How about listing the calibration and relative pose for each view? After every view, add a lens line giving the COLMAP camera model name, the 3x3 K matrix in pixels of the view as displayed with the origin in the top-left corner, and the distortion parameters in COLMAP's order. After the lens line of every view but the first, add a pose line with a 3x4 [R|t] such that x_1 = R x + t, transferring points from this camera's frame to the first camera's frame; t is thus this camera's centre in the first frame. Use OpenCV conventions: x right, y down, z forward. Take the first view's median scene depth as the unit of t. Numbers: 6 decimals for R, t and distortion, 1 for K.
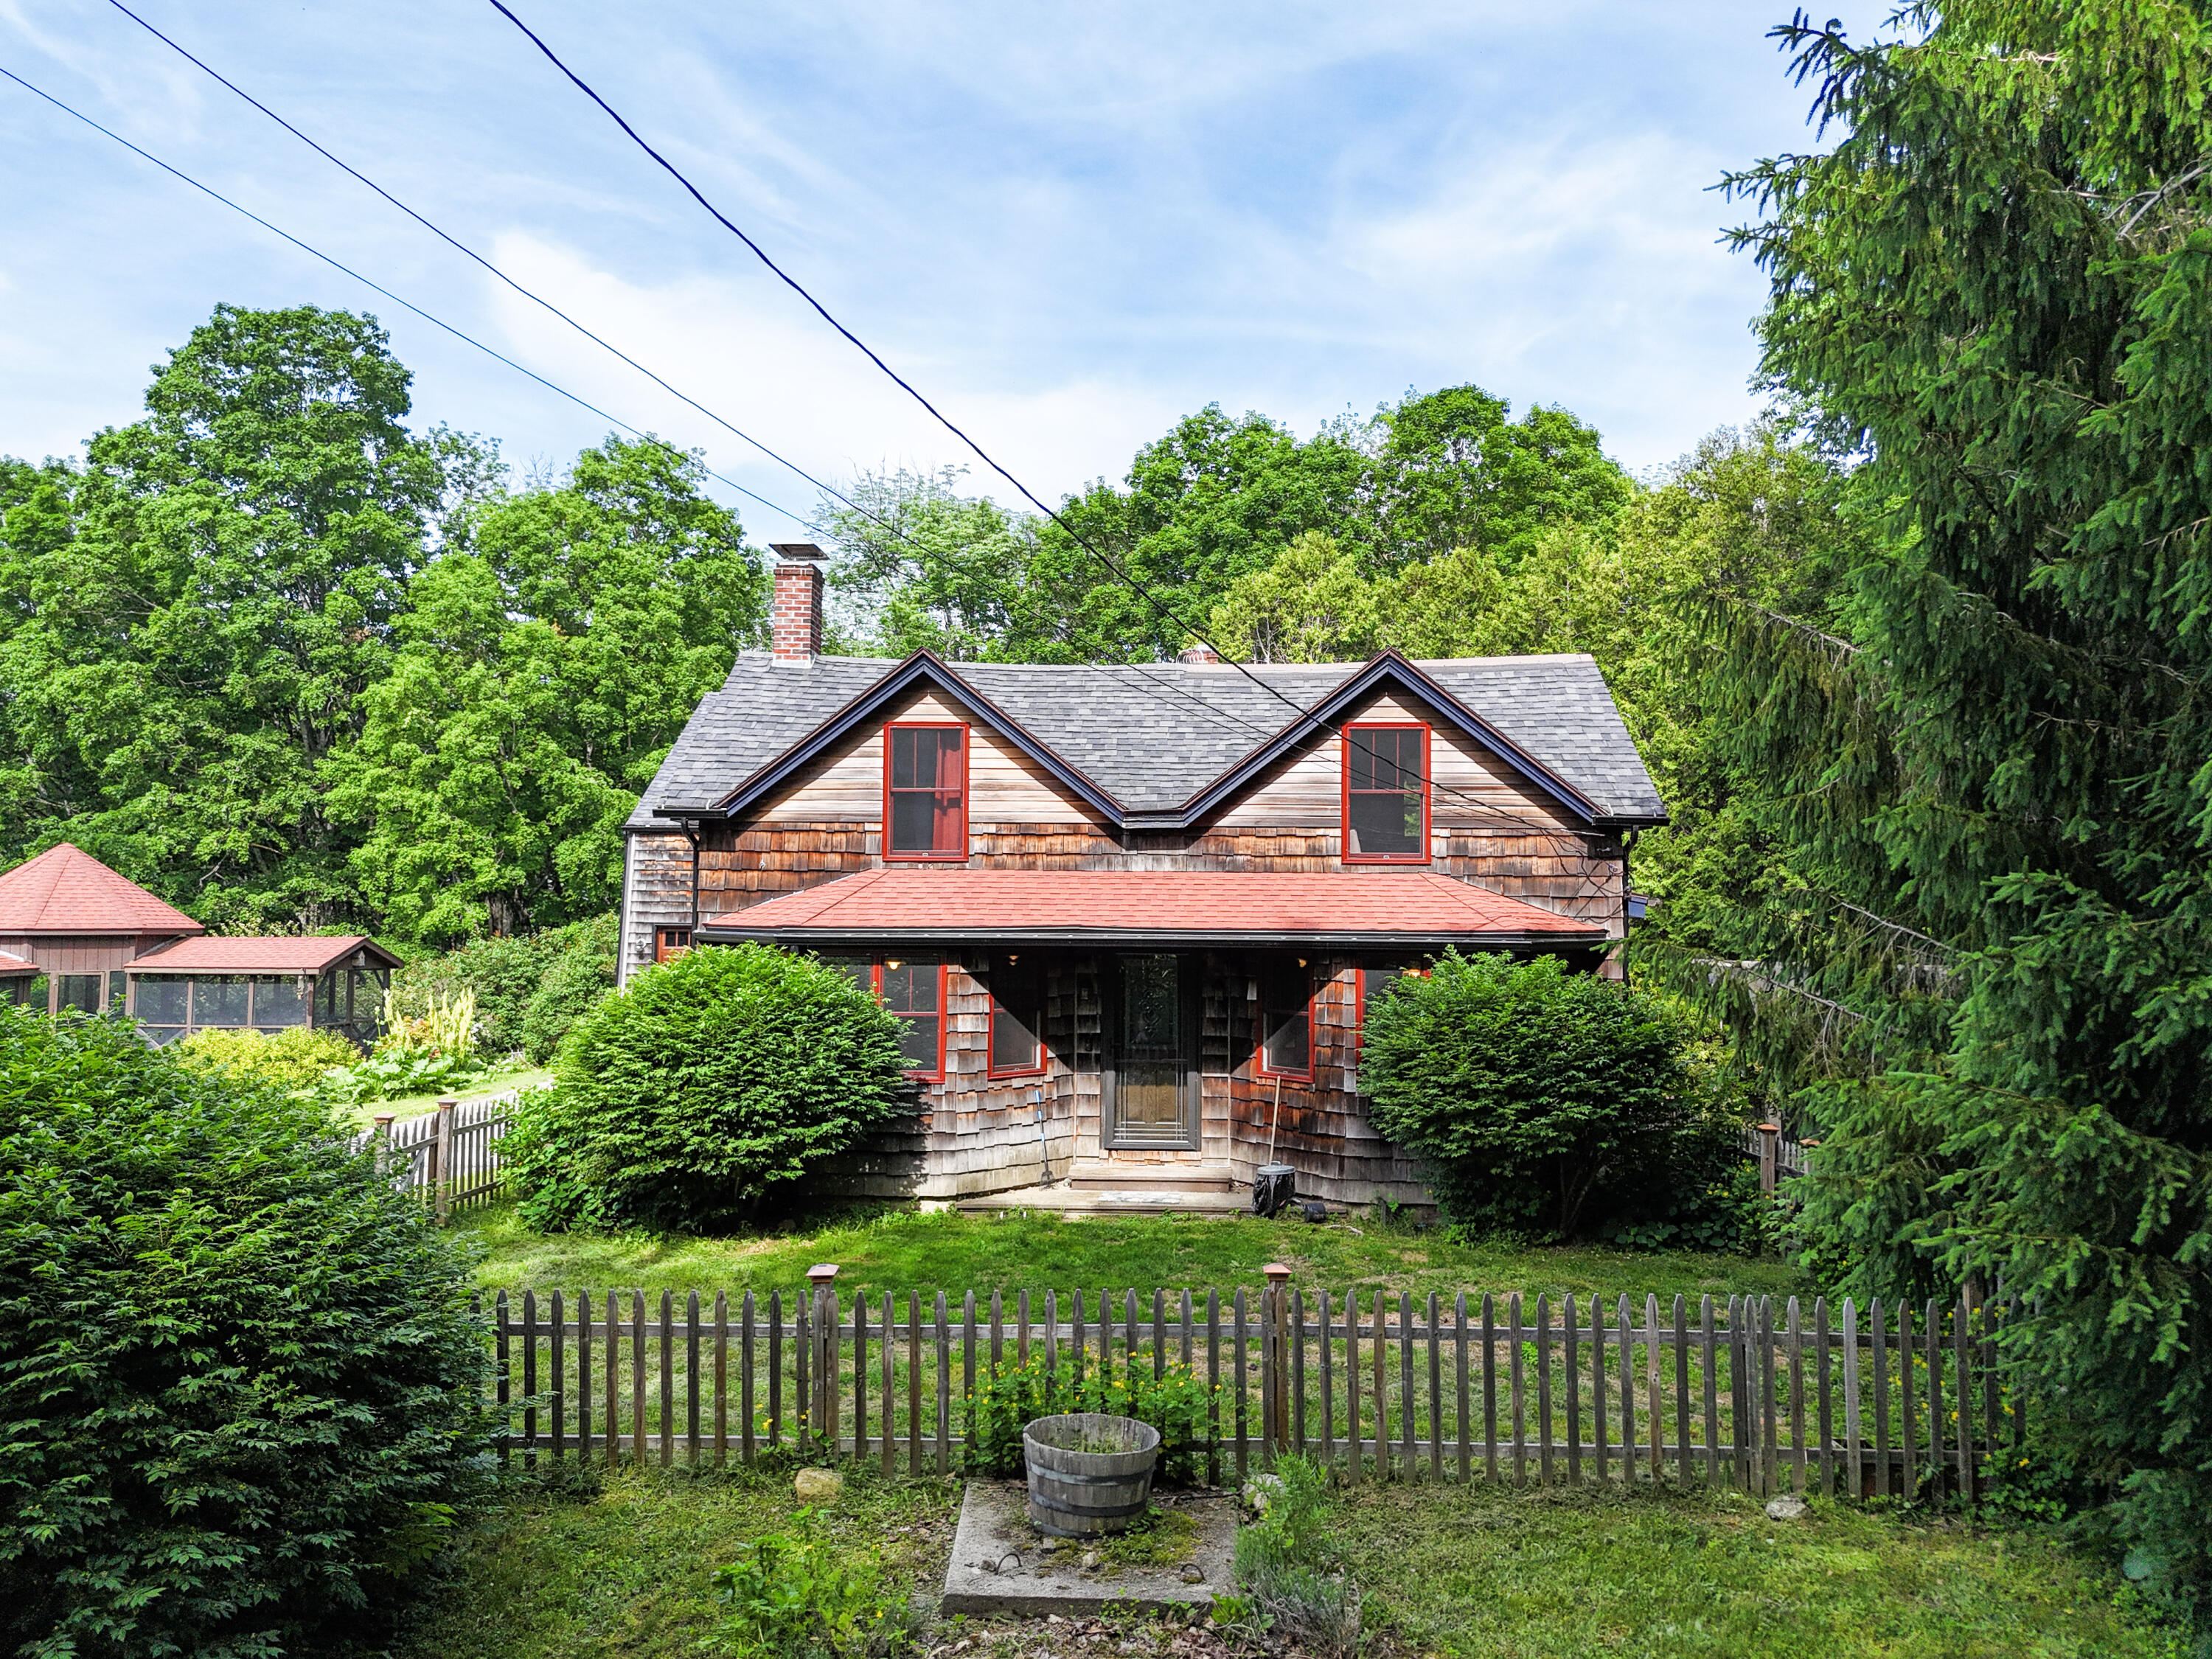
lens RADIAL K [[1504.5, 0, 1106.5], [0, 1504.5, 816.7], [0, 0, 1]] dist [0.001444, -0.030984]
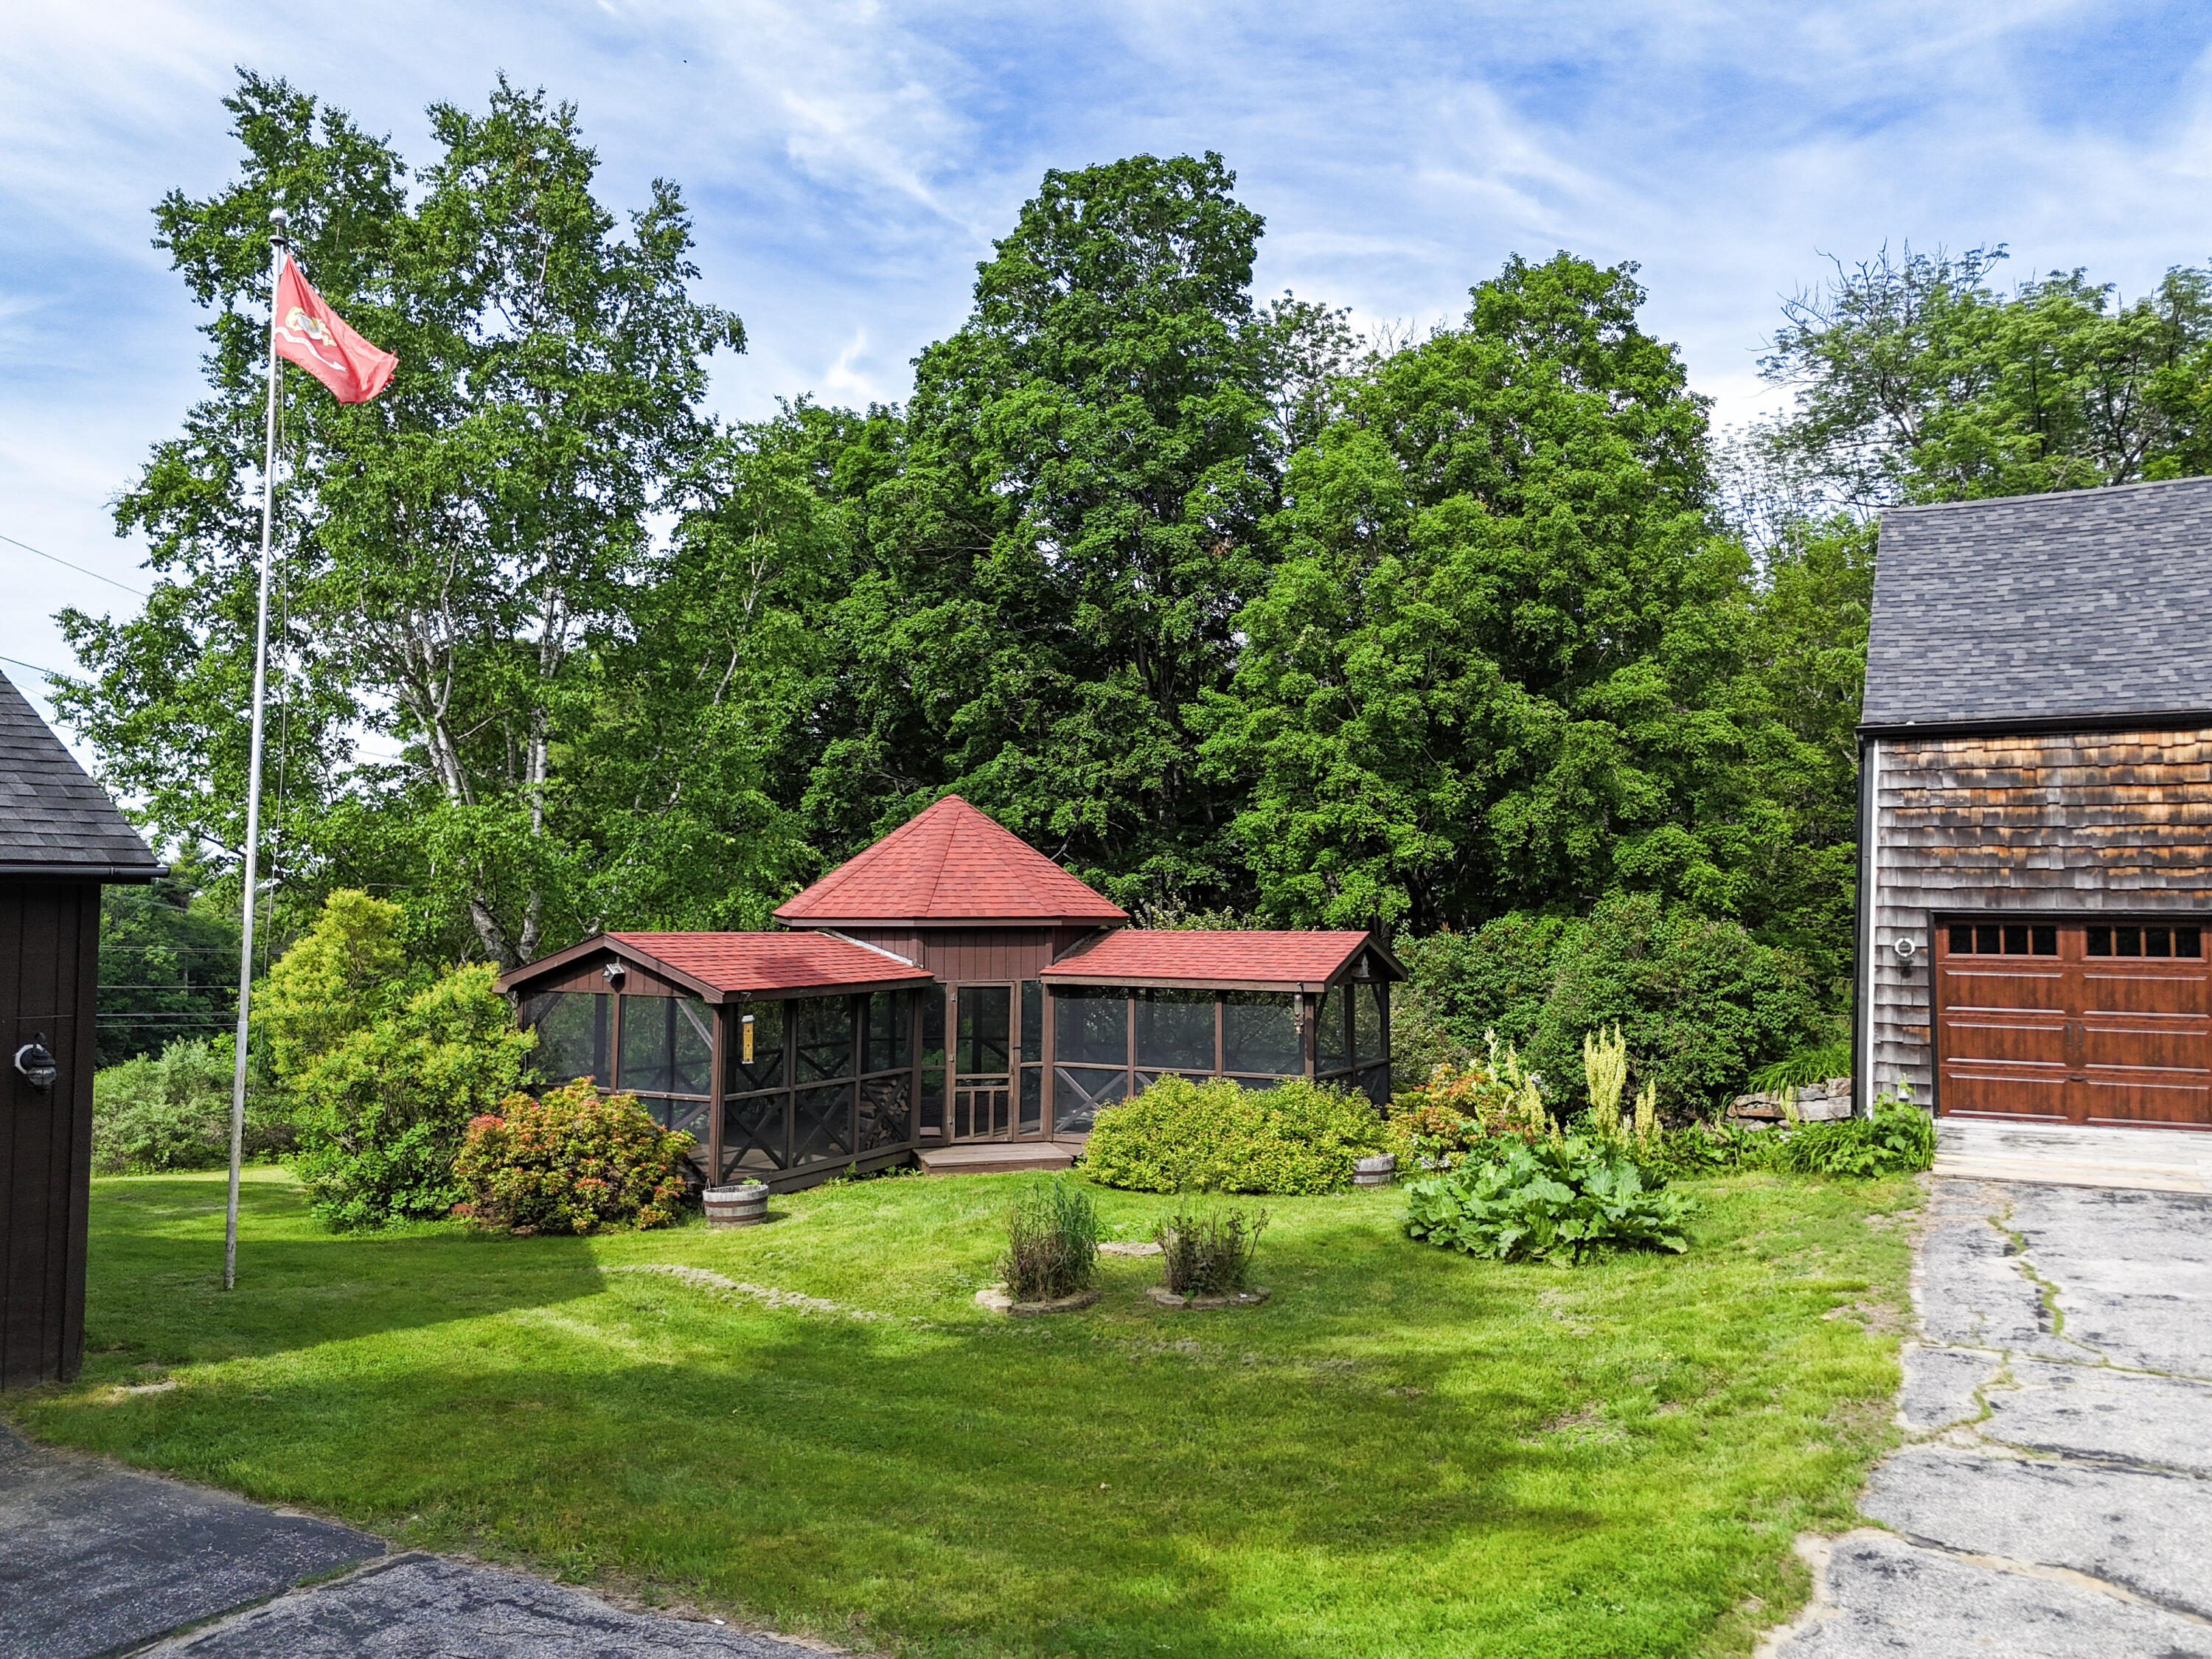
lens RADIAL K [[1644.2, 0, 1115.2], [0, 1644.2, 813.4], [0, 0, 1]] dist [0.004962, 0.007969]
pose [[0.893717, -0.024783, -0.447945, -0.175079], [0.028196, 0.999602, 0.000952, 0.017197], [0.447743, -0.013481, 0.894060, 0.214694]]
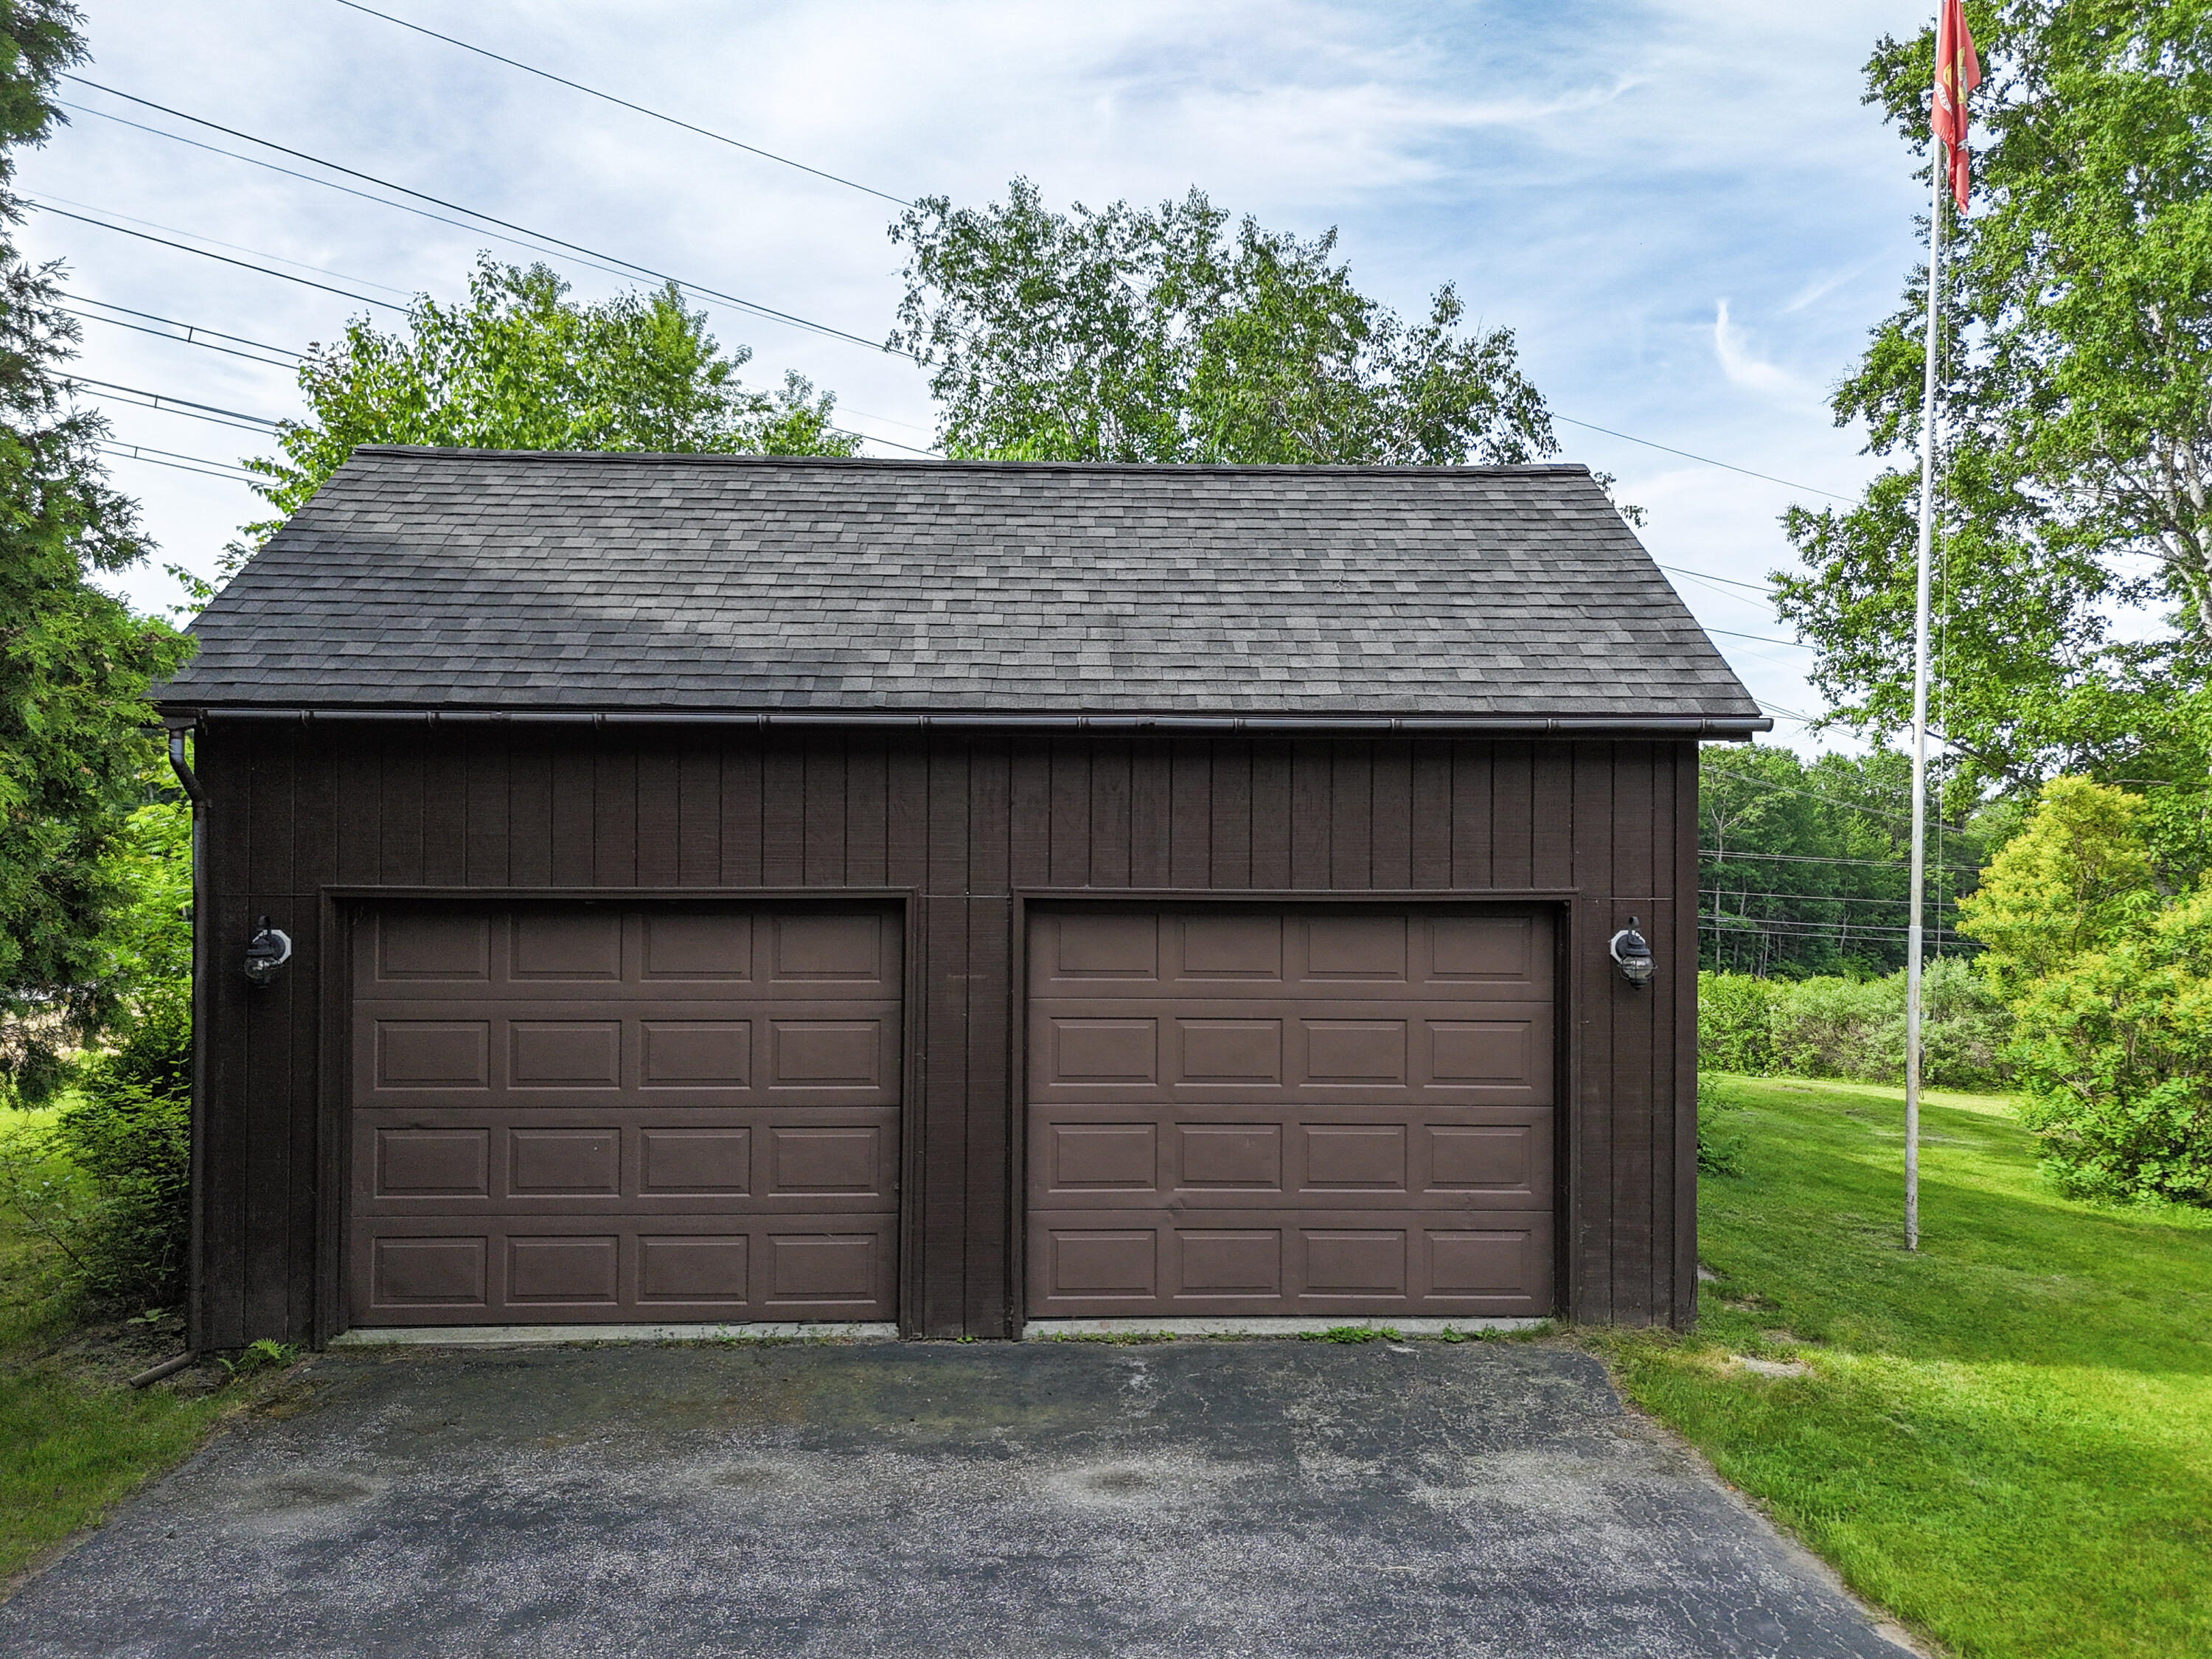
lens RADIAL K [[1644.2, 0, 1115.2], [0, 1644.2, 813.4], [0, 0, 1]] dist [0.004962, 0.007969]
pose [[0.114235, -0.004874, -0.993442, -0.284575], [0.056018, 0.998429, 0.001543, 0.039847], [0.991873, -0.055826, 0.114328, 0.331274]]
